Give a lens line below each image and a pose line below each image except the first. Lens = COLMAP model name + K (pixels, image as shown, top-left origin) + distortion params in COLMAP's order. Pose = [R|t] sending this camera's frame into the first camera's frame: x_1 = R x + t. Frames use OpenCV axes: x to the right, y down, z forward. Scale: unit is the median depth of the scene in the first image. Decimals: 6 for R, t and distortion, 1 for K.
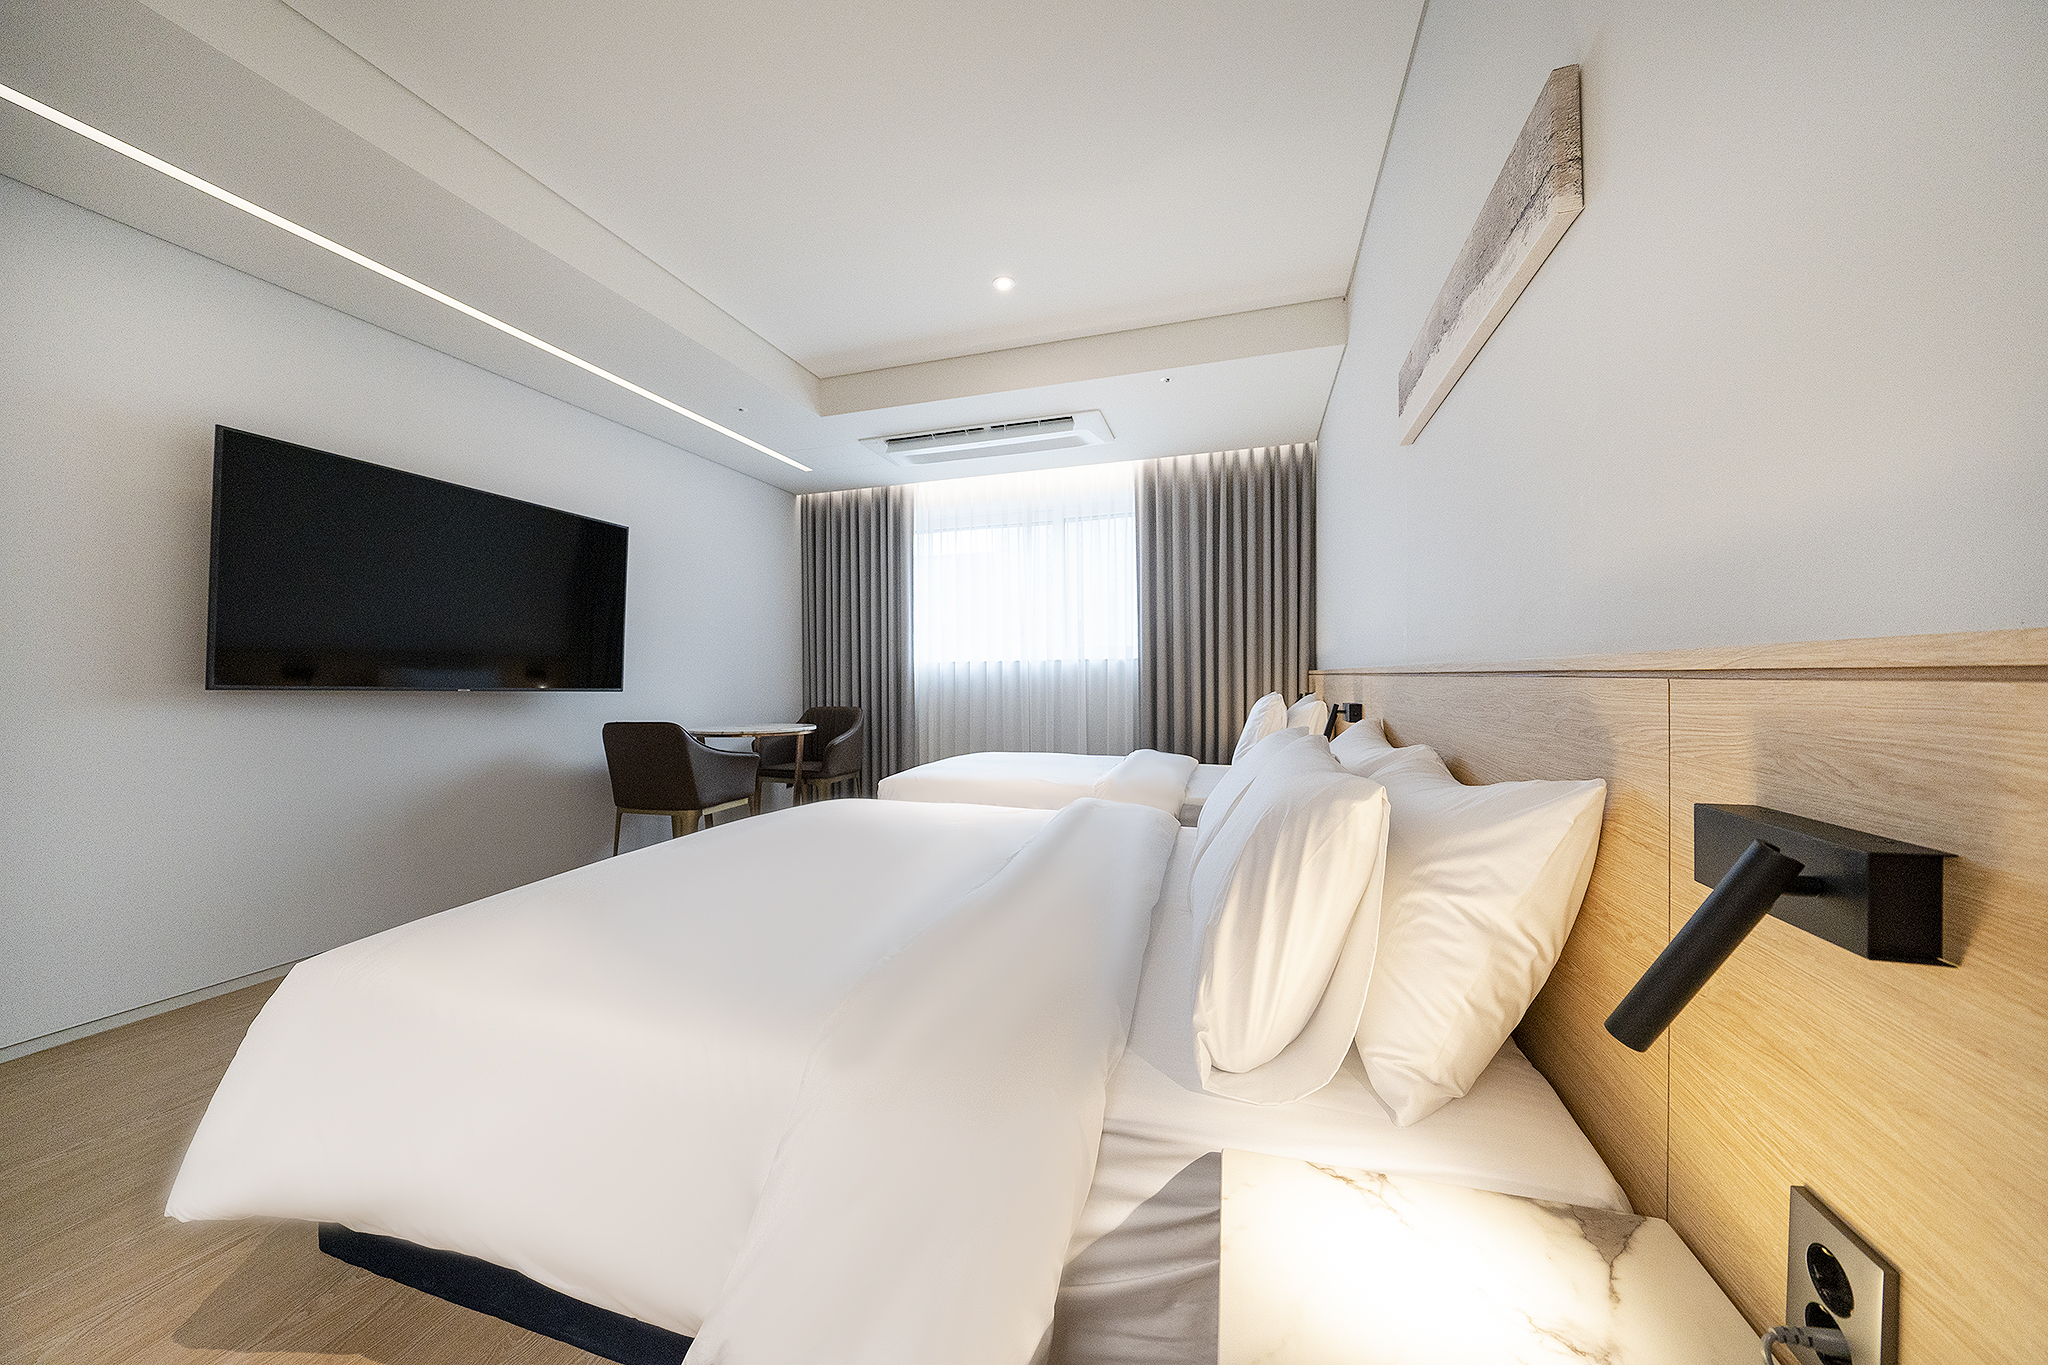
lens RADIAL K [[698.6, 0, 1026.6], [0, 698.6, 689.2], [0, 0, 1]] dist [-0.011618, -0.000048]
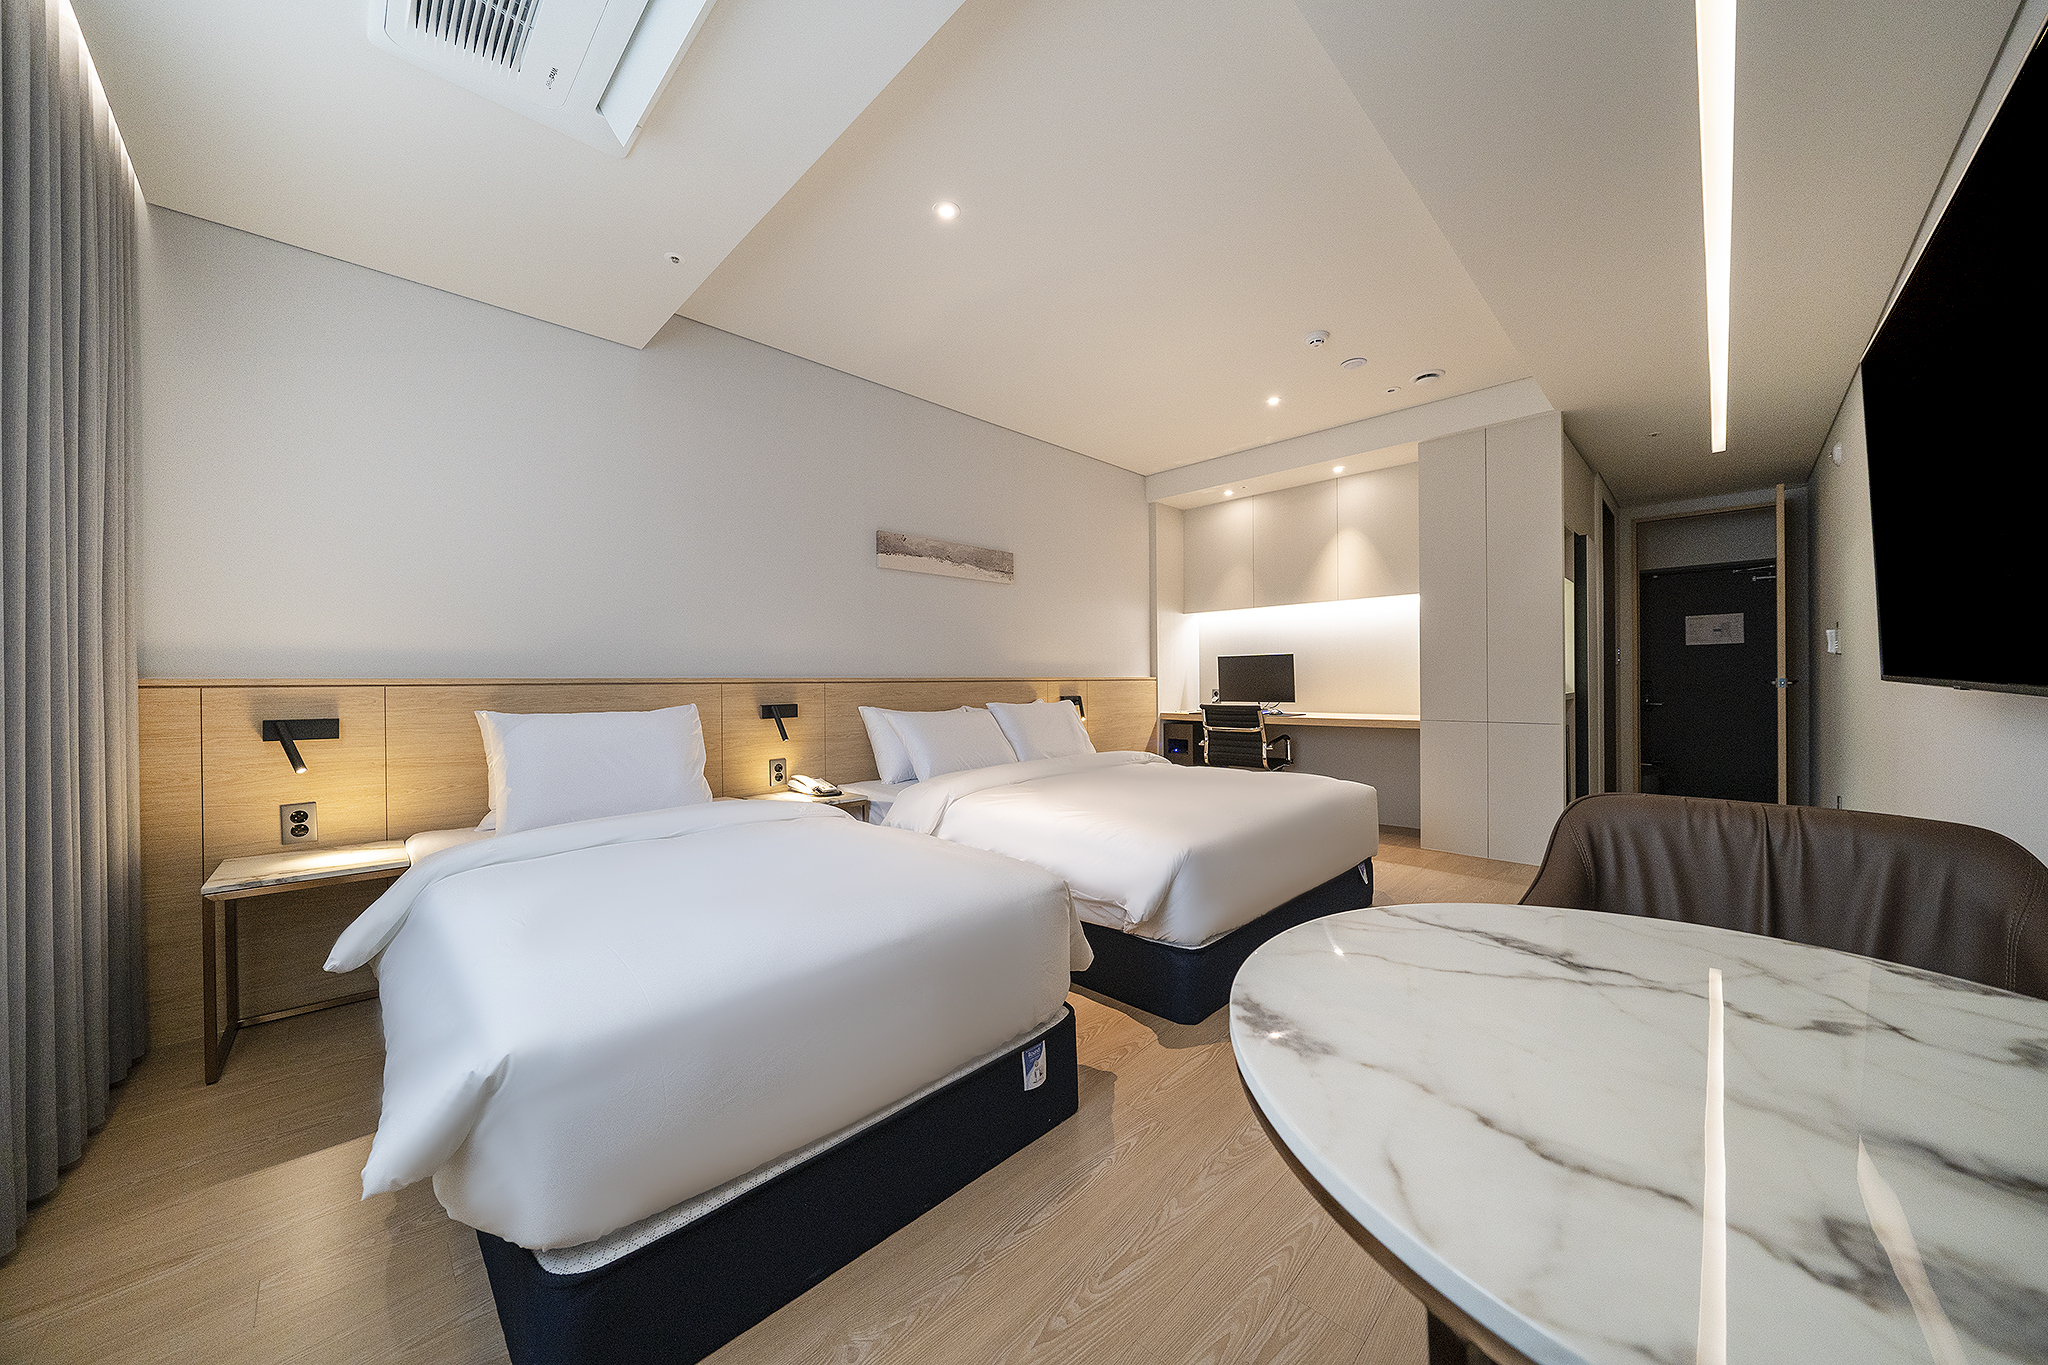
lens RADIAL K [[698.6, 0, 1026.6], [0, 698.6, 689.2], [0, 0, 1]] dist [-0.011618, -0.000048]
pose [[-0.880298, -0.024667, 0.473780, -0.310563], [-0.000826, 0.998726, 0.050462, -0.041777], [-0.474421, 0.044030, -0.879196, 1.041342]]
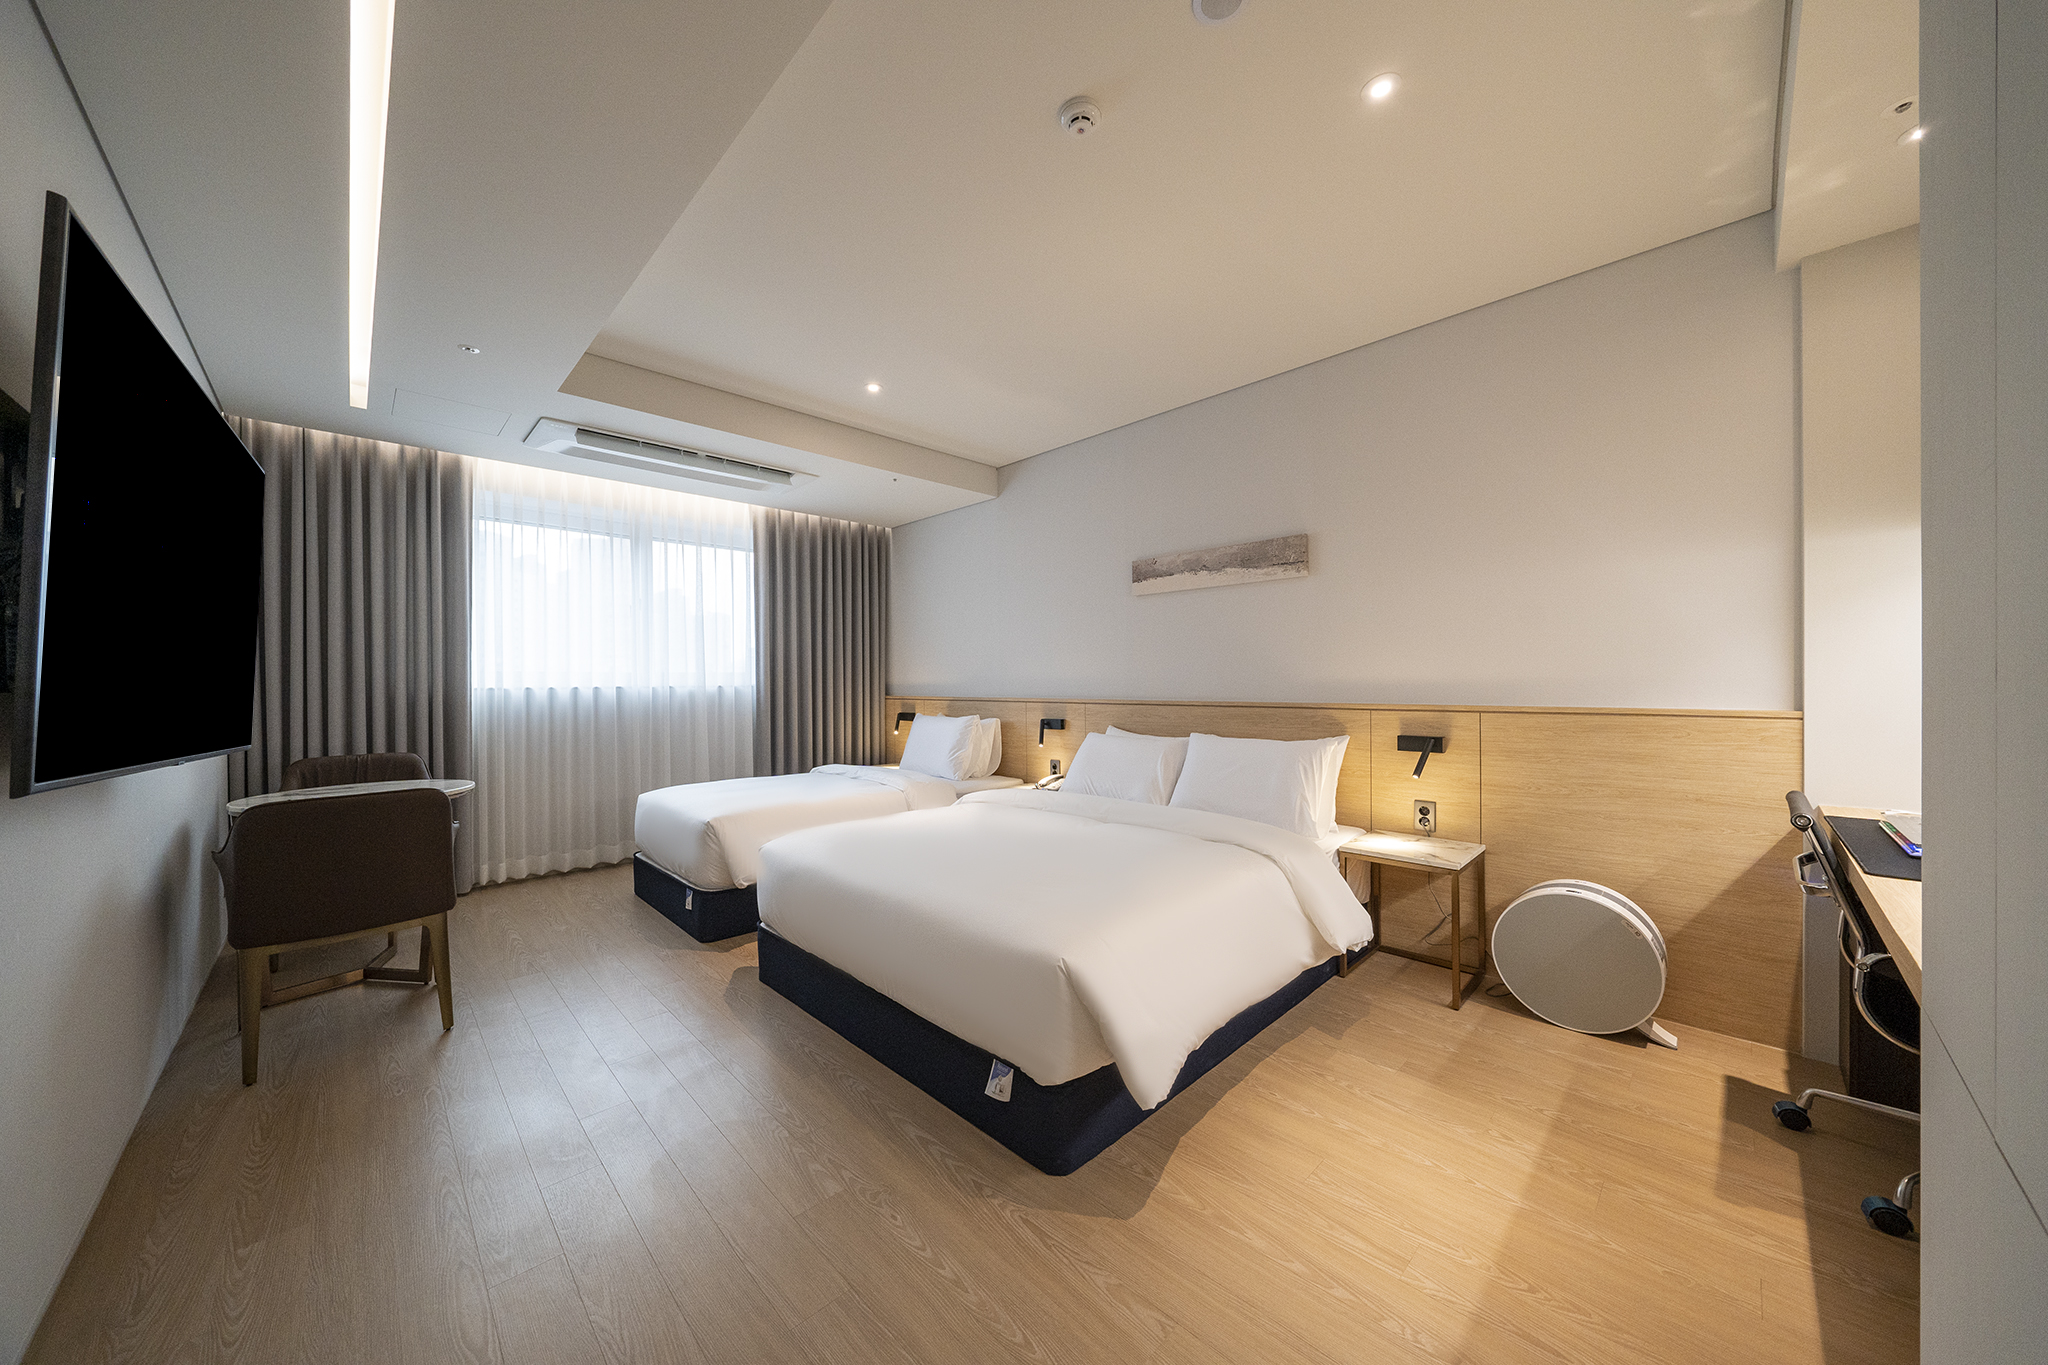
lens RADIAL K [[698.6, 0, 1026.6], [0, 698.6, 689.2], [0, 0, 1]] dist [-0.011618, -0.000048]
pose [[0.487690, 0.000460, 0.873017, -0.587897], [0.016370, 0.999819, -0.009671, -0.020947], [-0.872864, 0.019008, 0.487594, 0.103889]]
